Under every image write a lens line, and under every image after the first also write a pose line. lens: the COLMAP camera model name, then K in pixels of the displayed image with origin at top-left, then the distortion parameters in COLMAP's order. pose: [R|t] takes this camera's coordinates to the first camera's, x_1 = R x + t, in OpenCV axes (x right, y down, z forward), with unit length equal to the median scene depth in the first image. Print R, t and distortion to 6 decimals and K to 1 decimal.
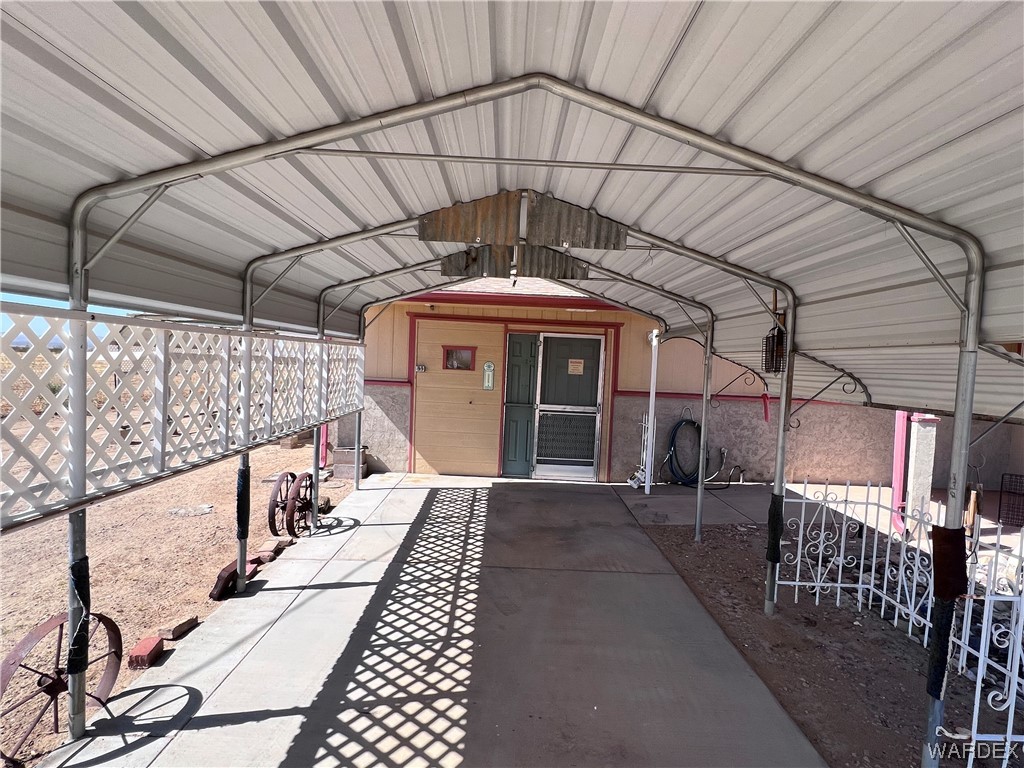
lens RADIAL K [[527.1, 0, 511.5], [0, 527.1, 389.1], [0, 0, 1]] dist [-0.003285, -0.000531]
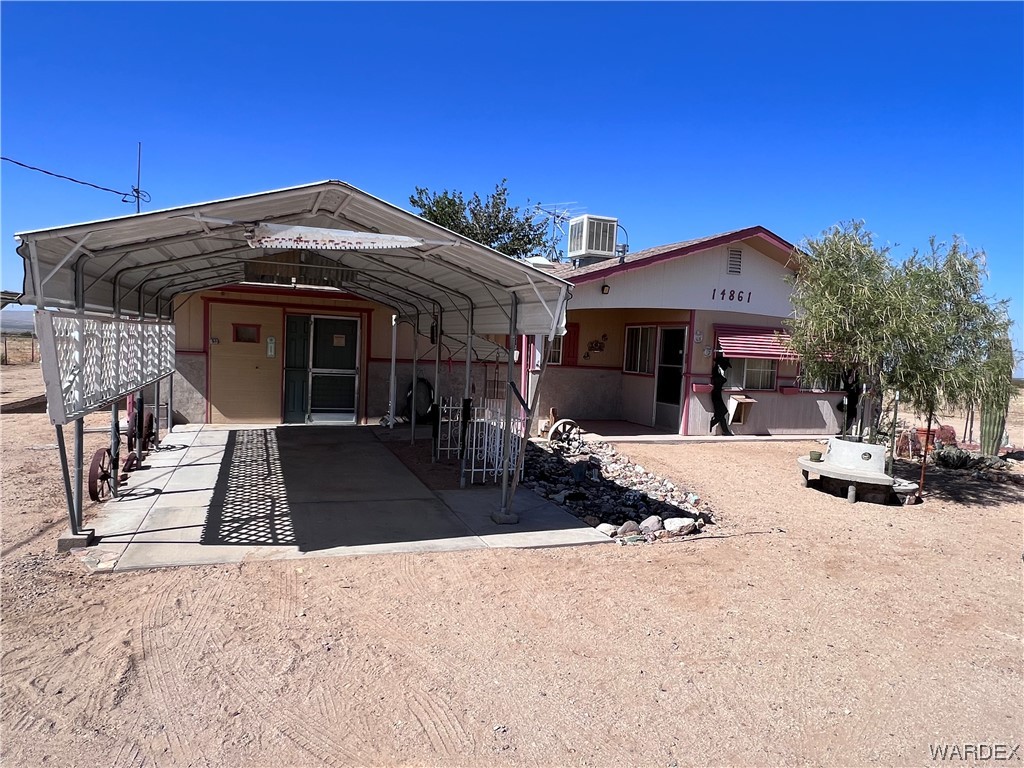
lens RADIAL K [[646.1, 0, 508.3], [0, 646.1, 395.2], [0, 0, 1]] dist [-0.002069, -0.000837]
pose [[0.938141, -0.025720, 0.345297, -0.047823], [0.010138, 0.998850, 0.046859, 0.025292], [-0.346106, -0.040459, 0.937323, -0.721493]]
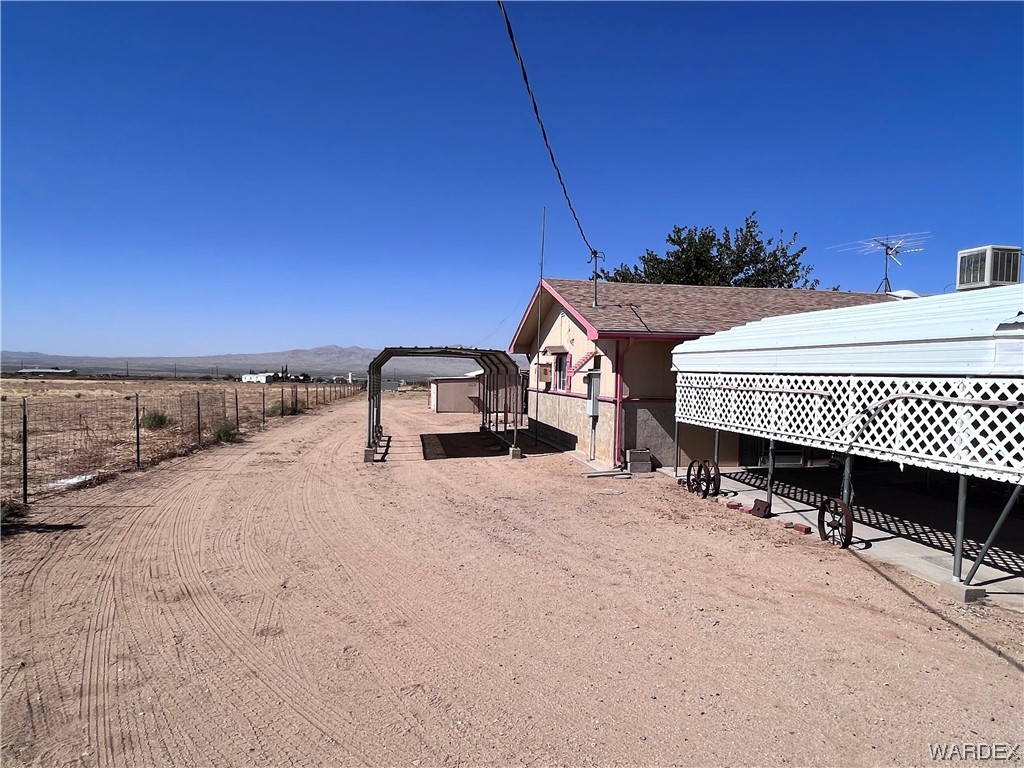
lens RADIAL K [[646.1, 0, 508.3], [0, 646.1, 395.2], [0, 0, 1]] dist [-0.002069, -0.000837]
pose [[0.984335, -0.032811, 0.173228, -0.904761], [0.034076, 0.999410, -0.004331, -0.030675], [-0.172984, 0.010166, 0.984872, -0.552164]]
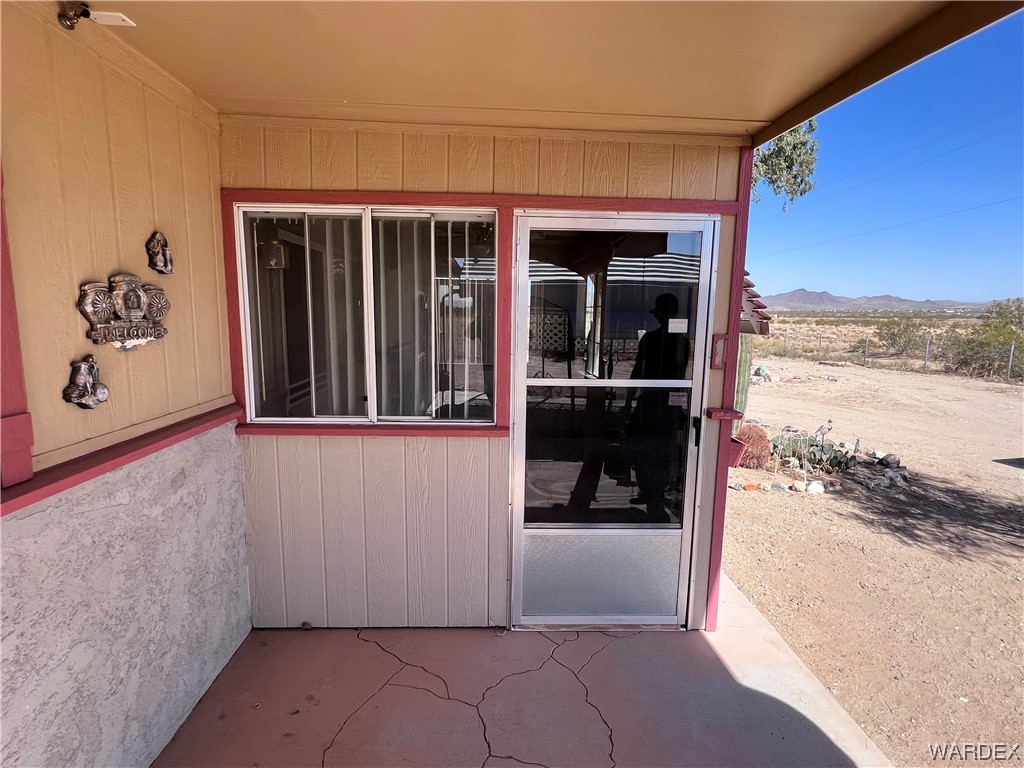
lens RADIAL K [[527.1, 0, 511.5], [0, 527.1, 389.1], [0, 0, 1]] dist [-0.003285, -0.000531]
pose [[-0.022035, -0.189988, 0.981539, 0.621595], [0.031303, 0.981165, 0.190618, -0.032485], [-0.999267, 0.034926, -0.015673, 0.835726]]
